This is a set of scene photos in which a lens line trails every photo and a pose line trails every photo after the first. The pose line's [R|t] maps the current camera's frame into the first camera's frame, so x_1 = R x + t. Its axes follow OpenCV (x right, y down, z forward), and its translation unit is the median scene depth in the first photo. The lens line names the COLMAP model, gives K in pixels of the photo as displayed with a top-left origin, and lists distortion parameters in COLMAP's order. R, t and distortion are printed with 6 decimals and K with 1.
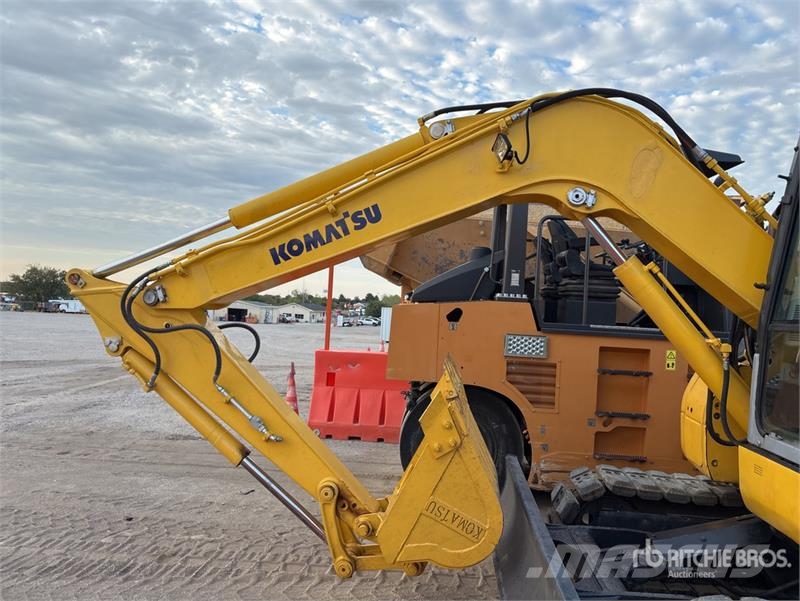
lens RADIAL K [[604.7, 0, 402.0], [0, 604.7, 292.6], [0, 0, 1]] dist [0.024079, -0.010805]
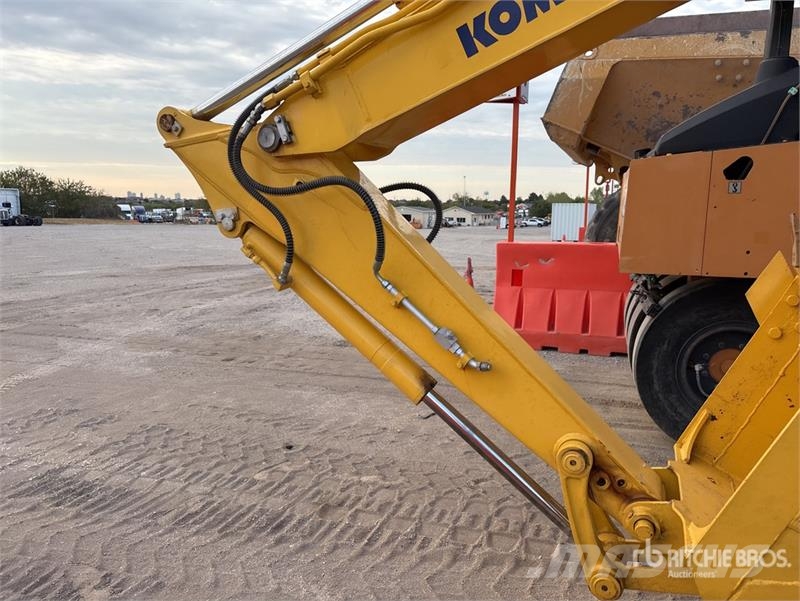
lens RADIAL K [[604.7, 0, 402.0], [0, 604.7, 292.6], [0, 0, 1]] dist [0.024079, -0.010805]
pose [[0.964498, -0.007909, -0.263971, -0.094079], [0.049657, 0.987154, 0.151859, 0.057903], [0.259379, -0.159575, 0.952501, 0.323690]]
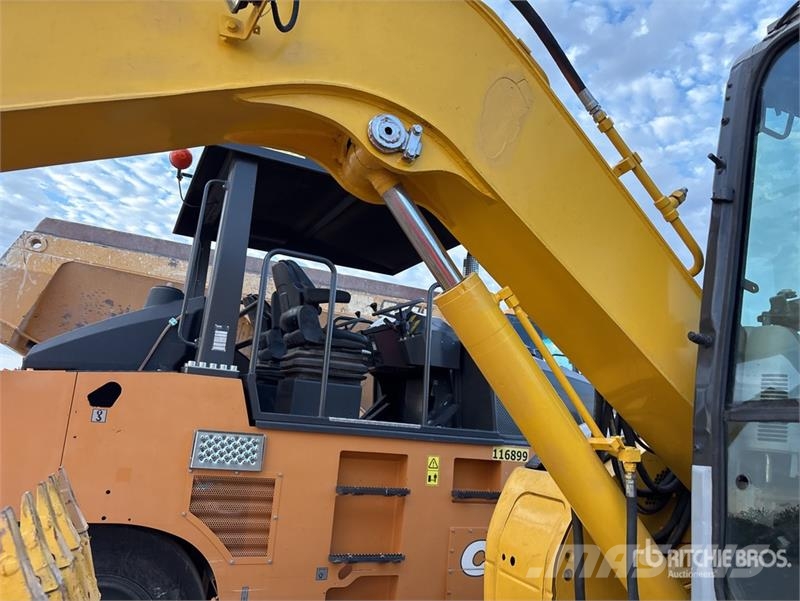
lens RADIAL K [[602.7, 0, 401.0], [0, 602.7, 304.2], [0, 0, 1]] dist [0.005694, -0.006083]
pose [[0.875248, 0.113190, 0.470243, 0.062287], [-0.041466, 0.986212, -0.160207, 0.037297], [-0.481893, 0.120722, 0.867874, 0.422174]]
